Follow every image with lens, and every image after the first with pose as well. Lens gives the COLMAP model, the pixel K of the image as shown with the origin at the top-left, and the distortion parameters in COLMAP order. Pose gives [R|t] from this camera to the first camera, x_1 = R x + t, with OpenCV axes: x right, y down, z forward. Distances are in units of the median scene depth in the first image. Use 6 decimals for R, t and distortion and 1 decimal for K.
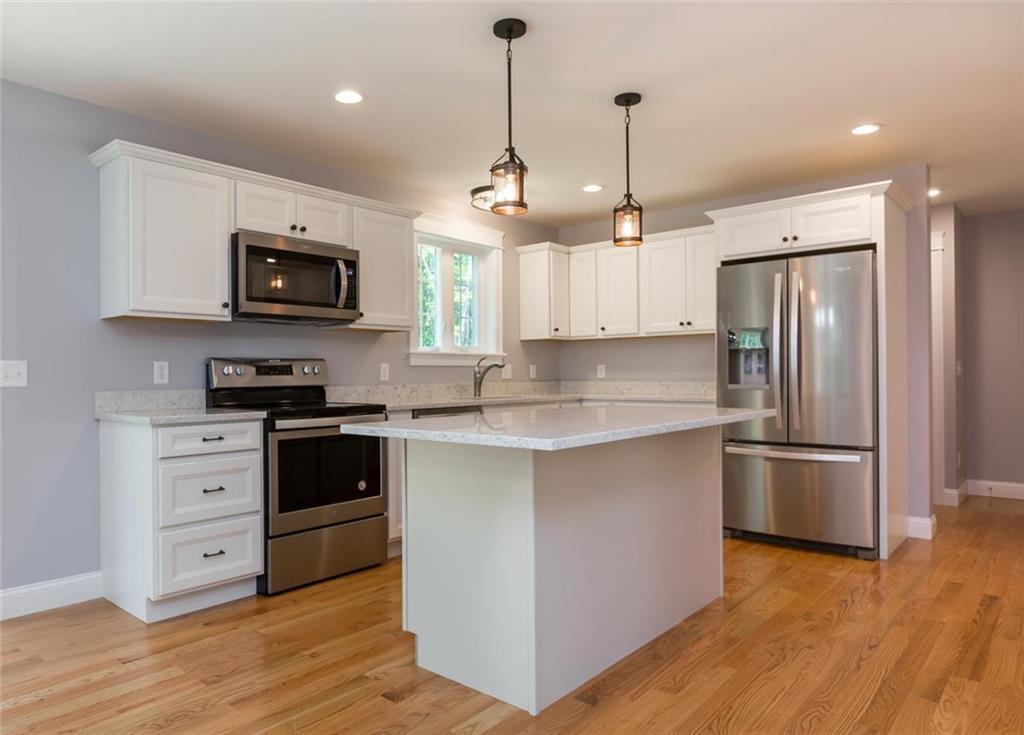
lens RADIAL K [[680.4, 0, 485.7], [0, 680.4, 375.8], [0, 0, 1]] dist [-0.002880, -0.000339]
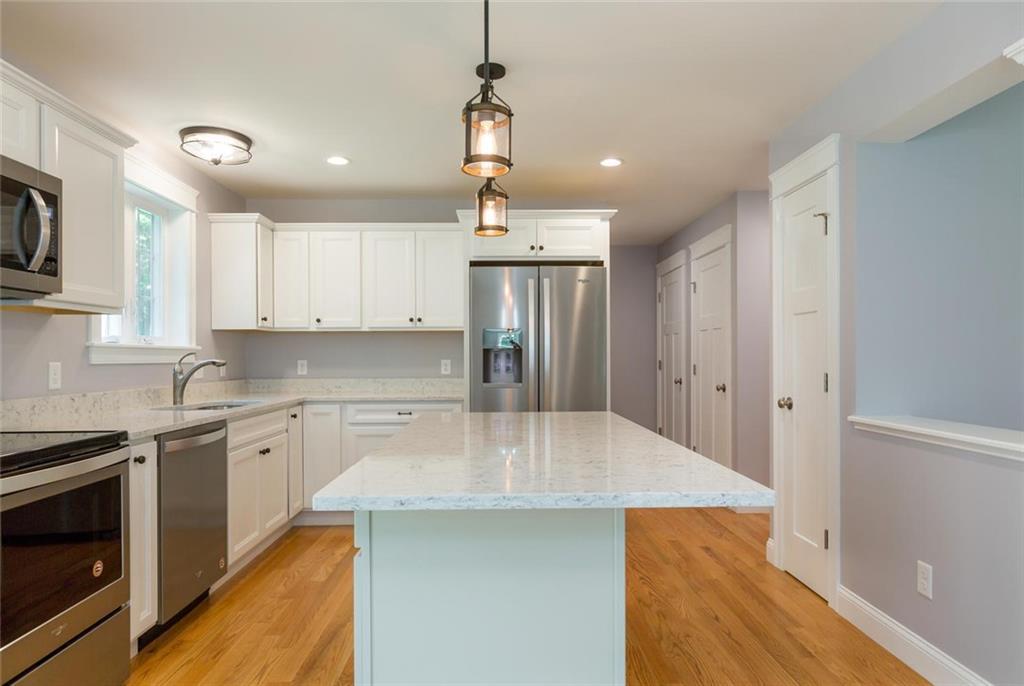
lens RADIAL K [[621.5, 0, 517.4], [0, 621.5, 359.0], [0, 0, 1]] dist [-0.005341, 0.001382]
pose [[0.733194, 0.003559, 0.680010, -0.238786], [-0.001273, 0.999992, -0.003861, -0.020068], [-0.680019, 0.001966, 0.733192, 0.287103]]
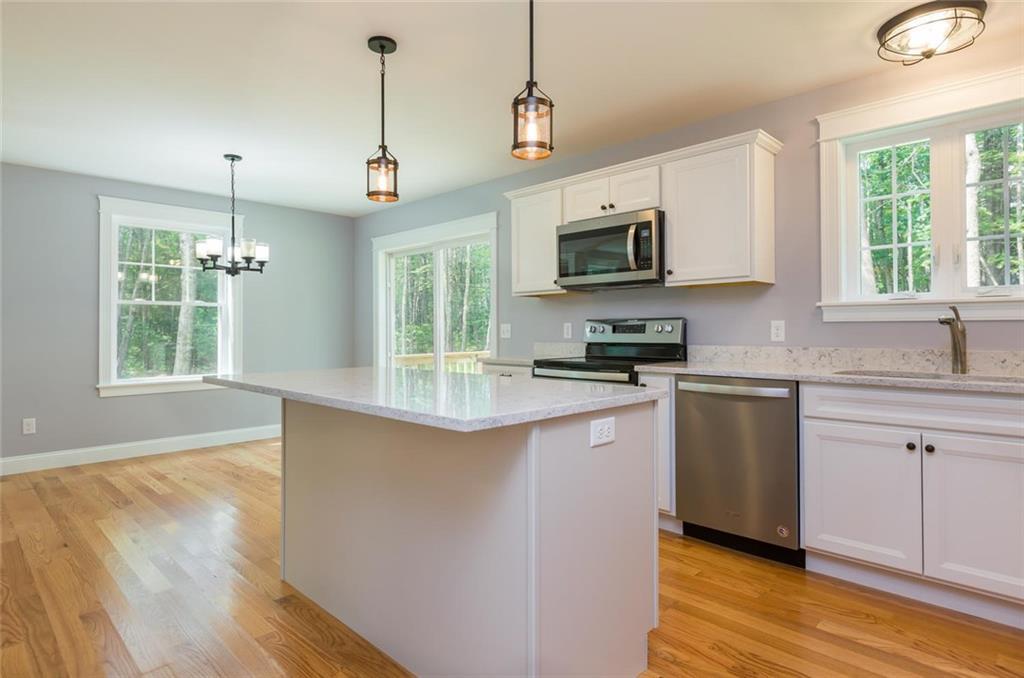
lens RADIAL K [[575.0, 0, 510.3], [0, 575.0, 323.7], [0, 0, 1]] dist [0.001359, 0.000209]
pose [[-0.076331, -0.000054, -0.997083, 0.603120], [0.001839, 0.999998, -0.000195, -0.015128], [0.997081, -0.001848, -0.076331, 0.768333]]
